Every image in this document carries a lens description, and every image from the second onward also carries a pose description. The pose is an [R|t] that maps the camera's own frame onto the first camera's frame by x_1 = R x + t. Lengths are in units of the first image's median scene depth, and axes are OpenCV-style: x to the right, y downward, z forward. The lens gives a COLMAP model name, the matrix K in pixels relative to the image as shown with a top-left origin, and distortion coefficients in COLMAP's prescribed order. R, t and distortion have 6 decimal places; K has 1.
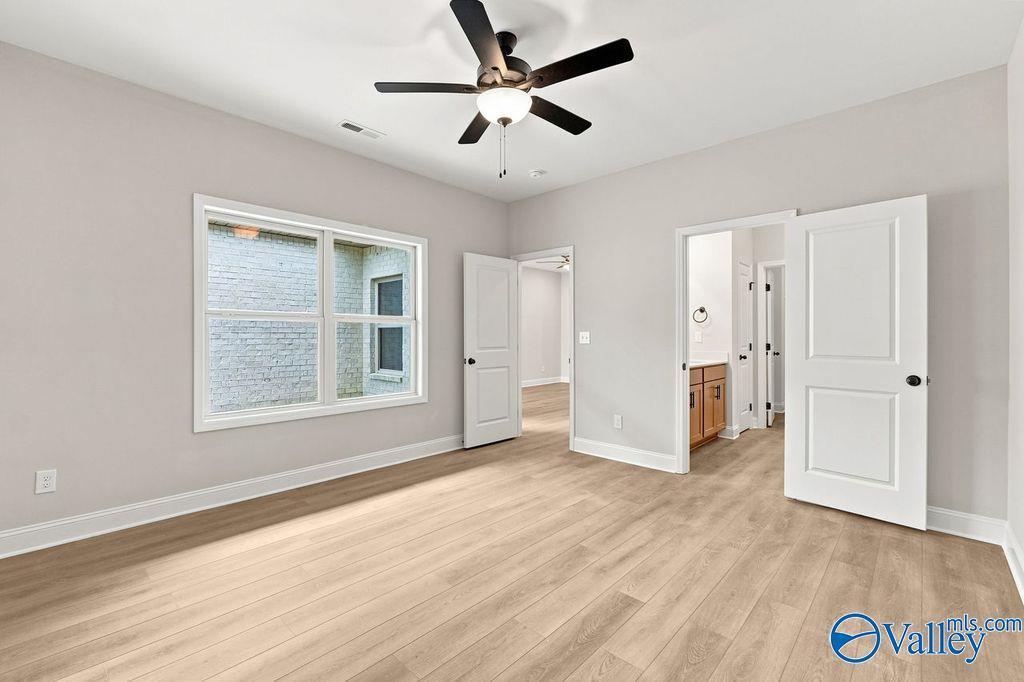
lens RADIAL K [[440.1, 0, 497.8], [0, 440.1, 333.5], [0, 0, 1]] dist [0.000048, 0.000012]
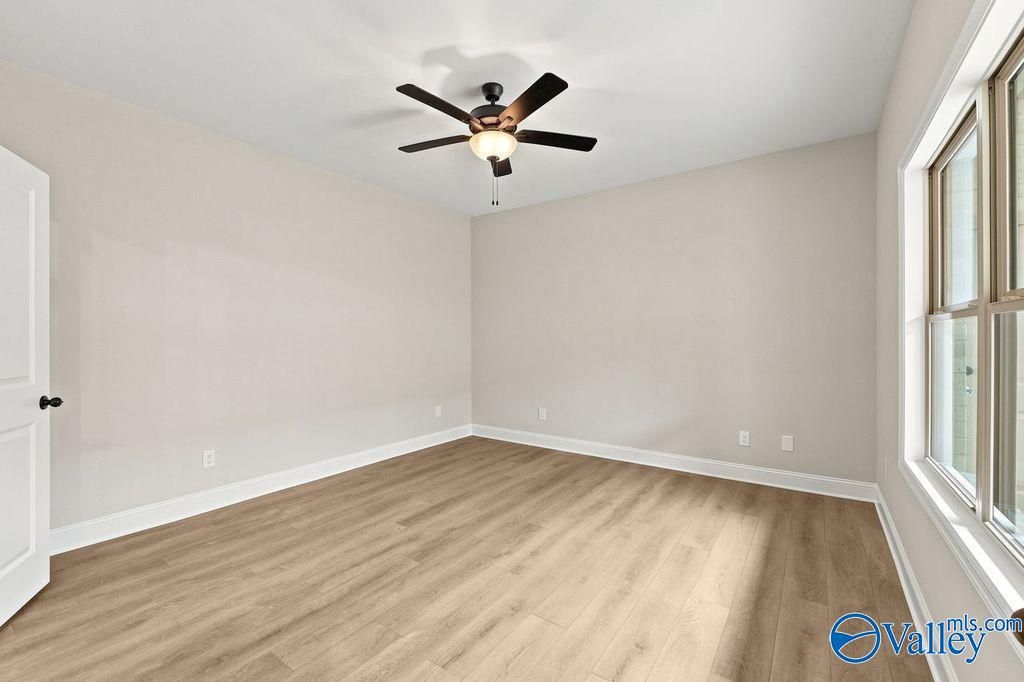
lens RADIAL K [[440.1, 0, 497.8], [0, 440.1, 333.5], [0, 0, 1]] dist [0.000048, 0.000012]
pose [[-0.990931, -0.003310, -0.134332, 0.141690], [-0.001261, 0.999882, -0.015334, -0.003207], [0.134367, -0.015026, -0.990818, 1.894695]]
